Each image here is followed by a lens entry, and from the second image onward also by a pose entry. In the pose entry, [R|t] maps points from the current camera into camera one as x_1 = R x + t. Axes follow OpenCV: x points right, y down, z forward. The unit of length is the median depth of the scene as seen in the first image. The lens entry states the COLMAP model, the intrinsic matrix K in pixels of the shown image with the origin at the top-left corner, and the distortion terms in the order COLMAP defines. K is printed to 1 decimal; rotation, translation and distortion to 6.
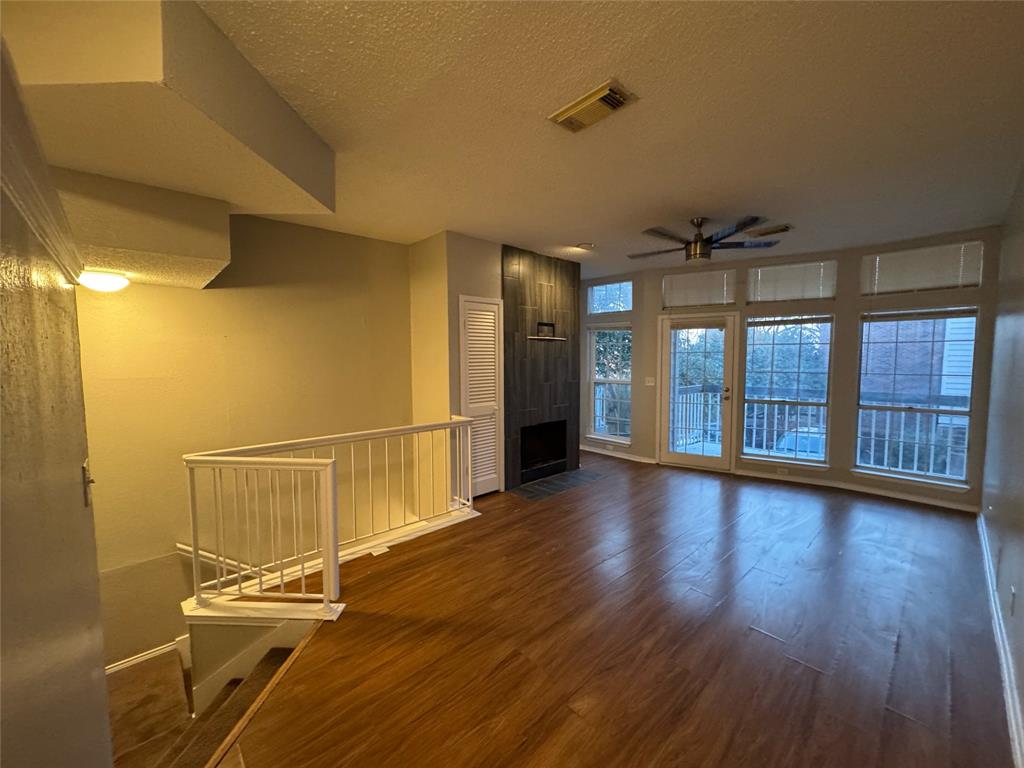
lens RADIAL K [[409.0, 0, 512.0], [0, 409.0, 384.0], [0, 0, 1]] dist [-0.007312, 0.000111]
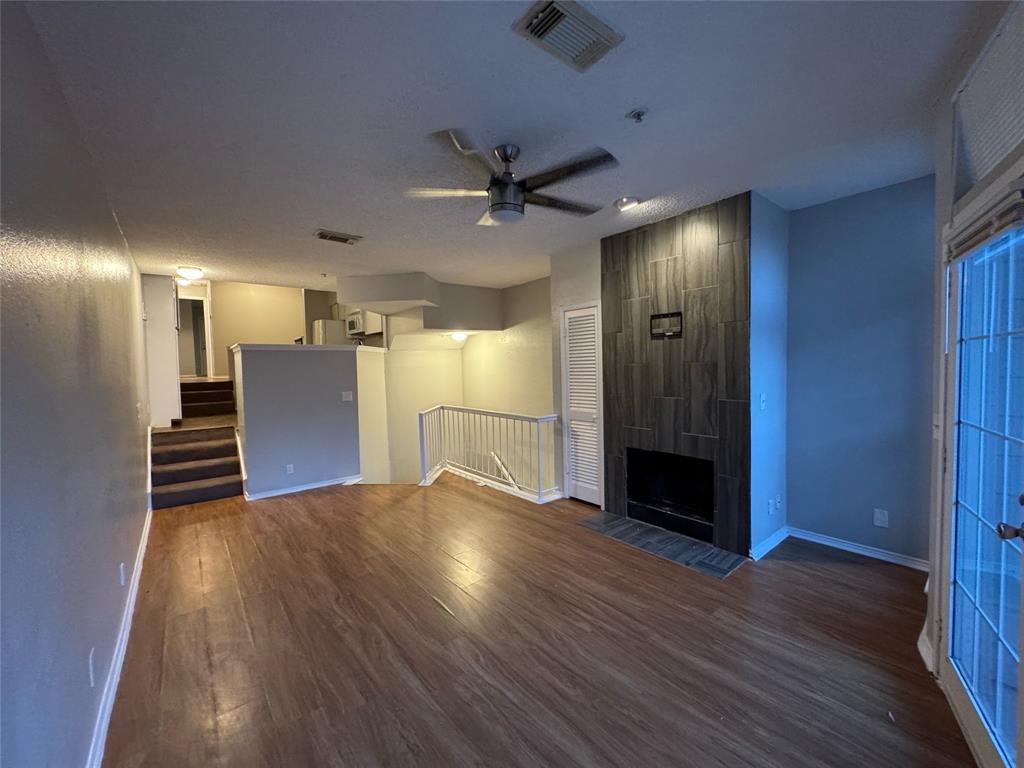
lens RADIAL K [[409.0, 0, 512.0], [0, 409.0, 384.0], [0, 0, 1]] dist [-0.007312, 0.000111]
pose [[-0.079897, 0.052987, -0.995394, 0.858100], [-0.035273, 0.997810, 0.055946, -0.059140], [0.996179, 0.039581, -0.077853, 0.828885]]
